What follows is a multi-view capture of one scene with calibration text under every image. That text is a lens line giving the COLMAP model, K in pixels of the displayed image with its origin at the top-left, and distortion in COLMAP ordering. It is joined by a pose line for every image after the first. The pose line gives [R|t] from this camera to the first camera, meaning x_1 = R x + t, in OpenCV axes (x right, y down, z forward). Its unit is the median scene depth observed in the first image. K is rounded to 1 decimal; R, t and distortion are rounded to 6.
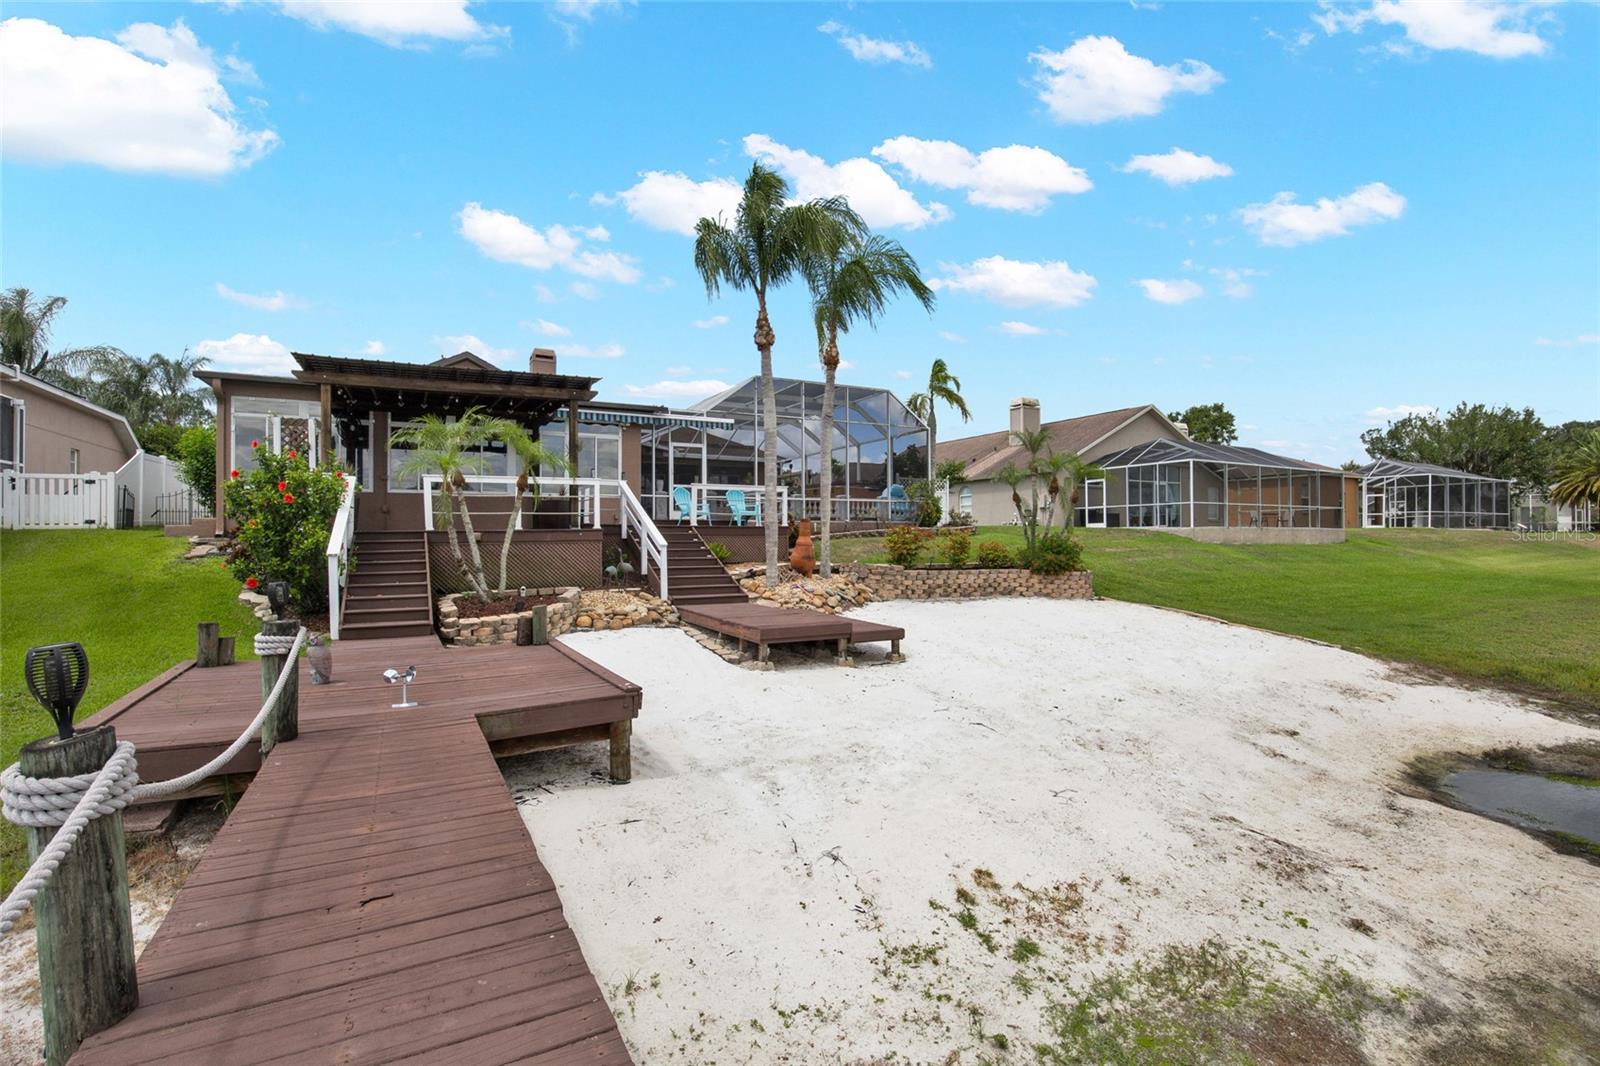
lens RADIAL K [[736.6, 0, 792.5], [0, 736.6, 532.3], [0, 0, 1]] dist [-0.032054, 0.004306]
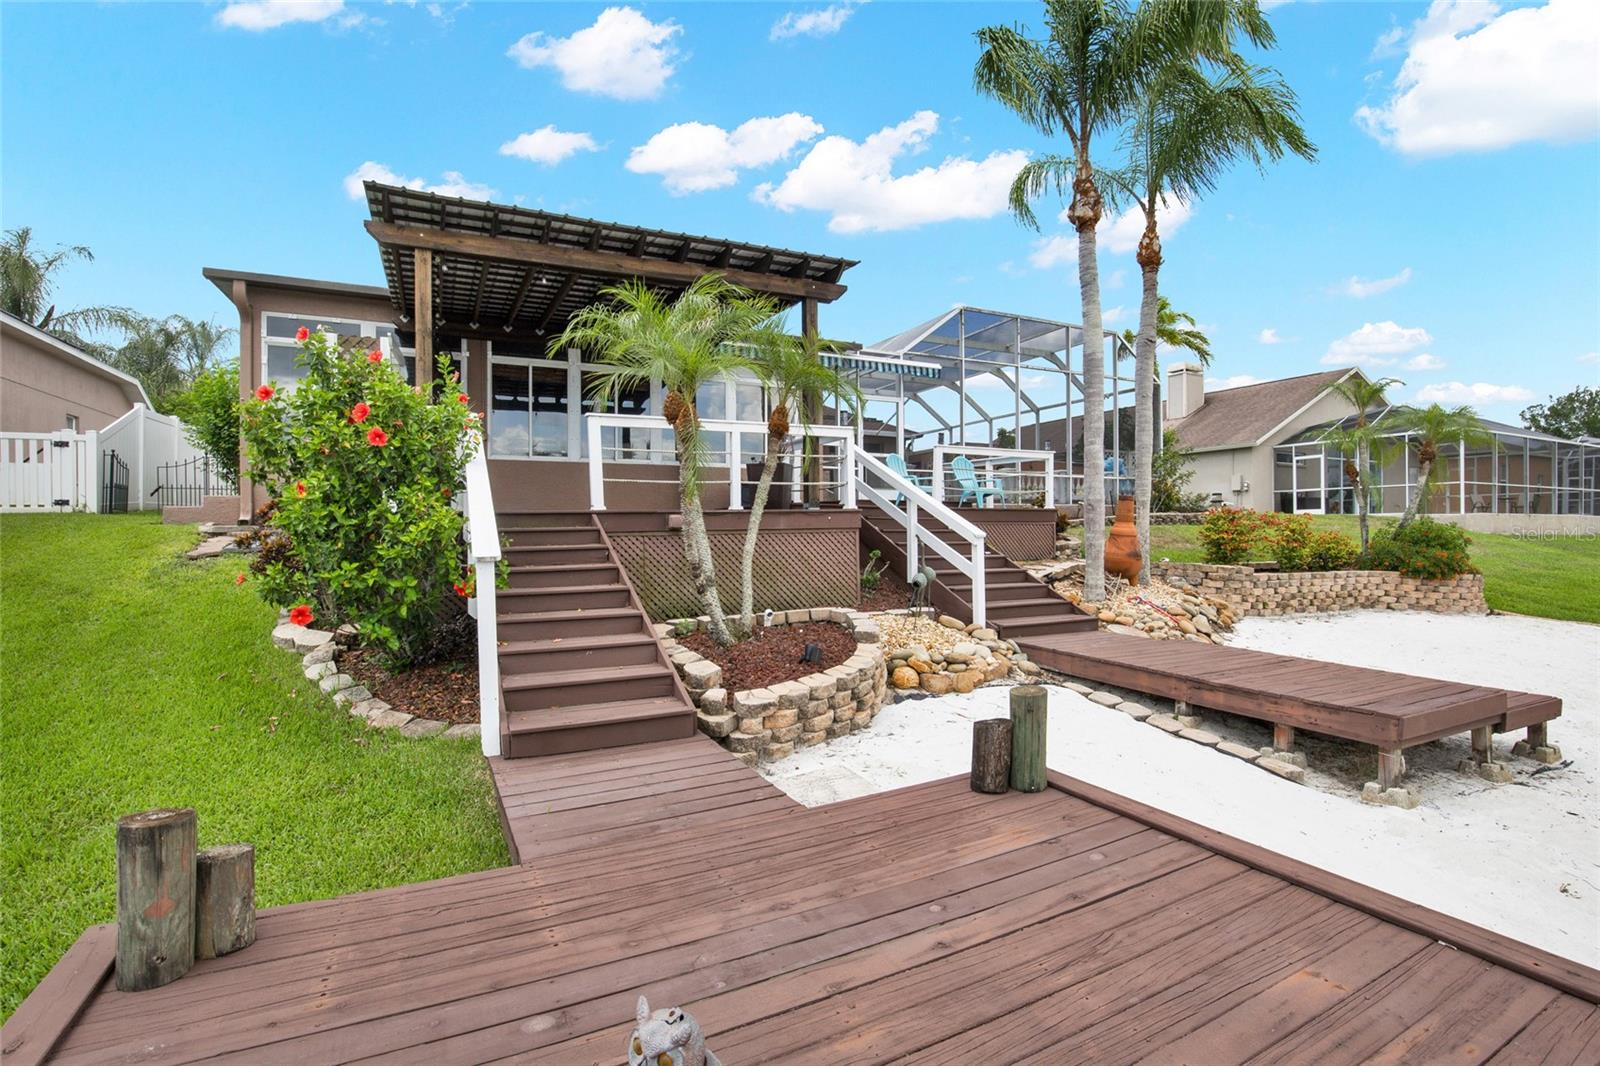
lens RADIAL K [[736.6, 0, 792.5], [0, 736.6, 532.3], [0, 0, 1]] dist [-0.032054, 0.004306]
pose [[0.999366, -0.000489, -0.035607, -0.263213], [0.000898, 0.999934, 0.011459, 0.006576], [0.035599, -0.011484, 0.999300, 0.347945]]
